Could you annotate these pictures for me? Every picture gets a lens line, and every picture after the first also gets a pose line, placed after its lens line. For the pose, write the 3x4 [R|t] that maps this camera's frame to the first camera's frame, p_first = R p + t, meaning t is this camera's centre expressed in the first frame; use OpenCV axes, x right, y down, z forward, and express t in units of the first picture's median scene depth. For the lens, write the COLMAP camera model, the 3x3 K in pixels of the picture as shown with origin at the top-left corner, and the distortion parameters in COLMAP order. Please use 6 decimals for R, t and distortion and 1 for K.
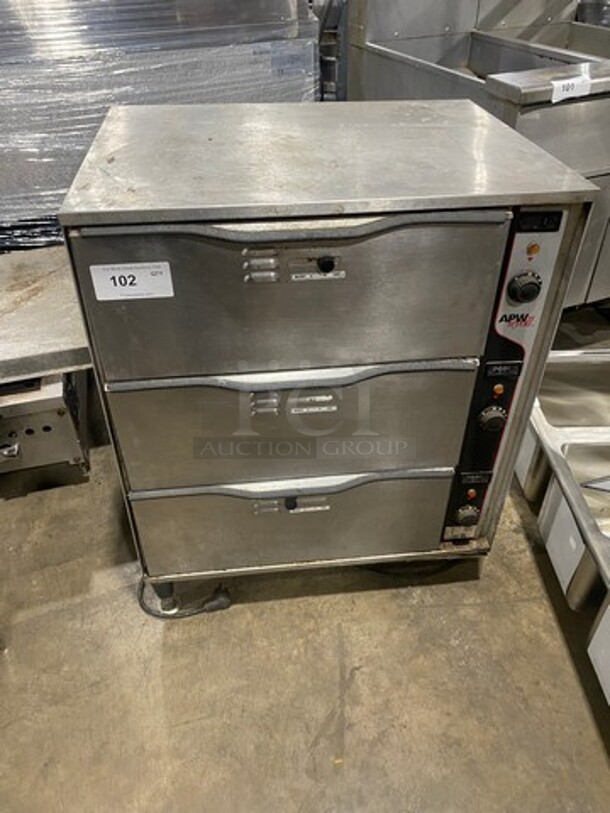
lens RADIAL K [[608.1, 0, 302.1], [0, 608.1, 405.8], [0, 0, 1]] dist [0.001502, -0.002145]
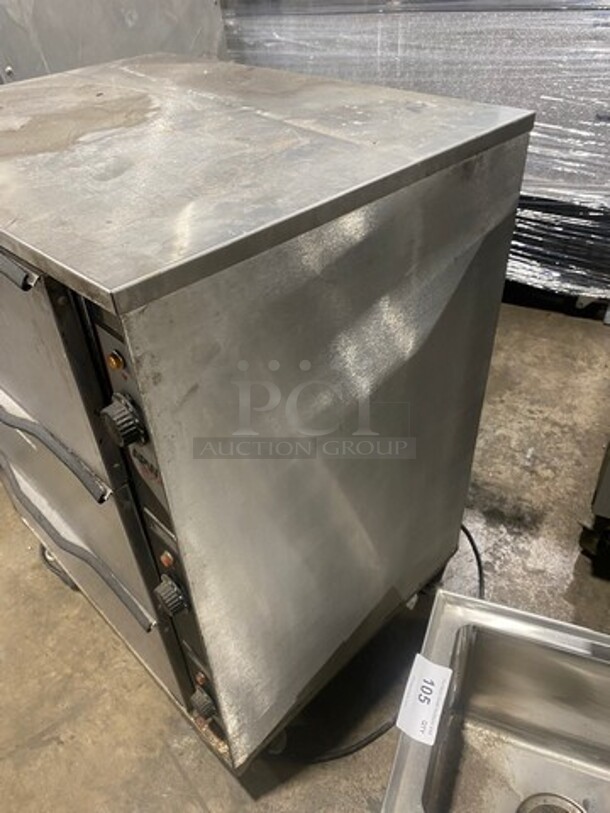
lens RADIAL K [[608.1, 0, 302.1], [0, 608.1, 405.8], [0, 0, 1]] dist [0.001502, -0.002145]
pose [[0.621308, 0.459351, -0.634802, 0.630575], [-0.440431, 0.874782, 0.201934, -0.300182], [0.648072, 0.154123, 0.745821, 0.520621]]
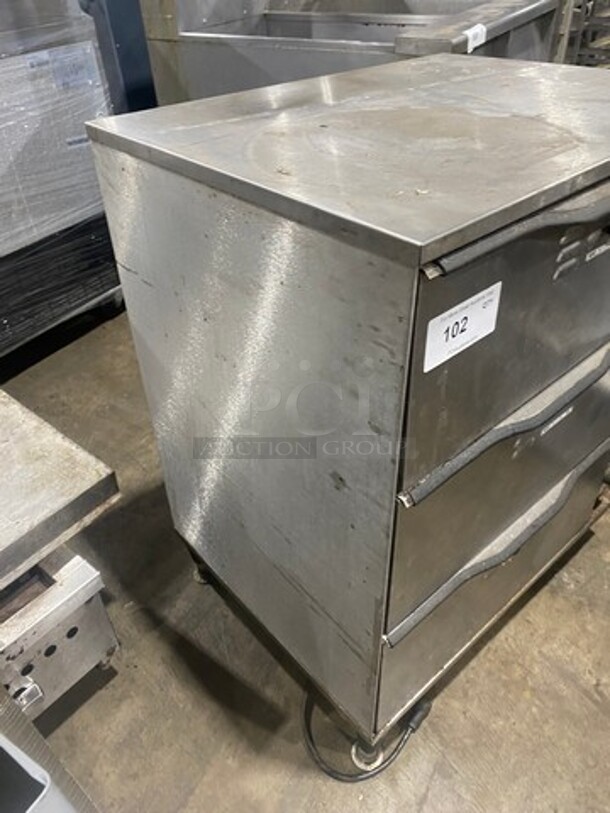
lens RADIAL K [[608.1, 0, 302.1], [0, 608.1, 405.8], [0, 0, 1]] dist [0.001502, -0.002145]
pose [[0.820380, -0.369356, 0.436524, -0.500950], [0.382391, 0.921955, 0.061450, -0.159315], [-0.425152, 0.116511, 0.897592, 0.347515]]
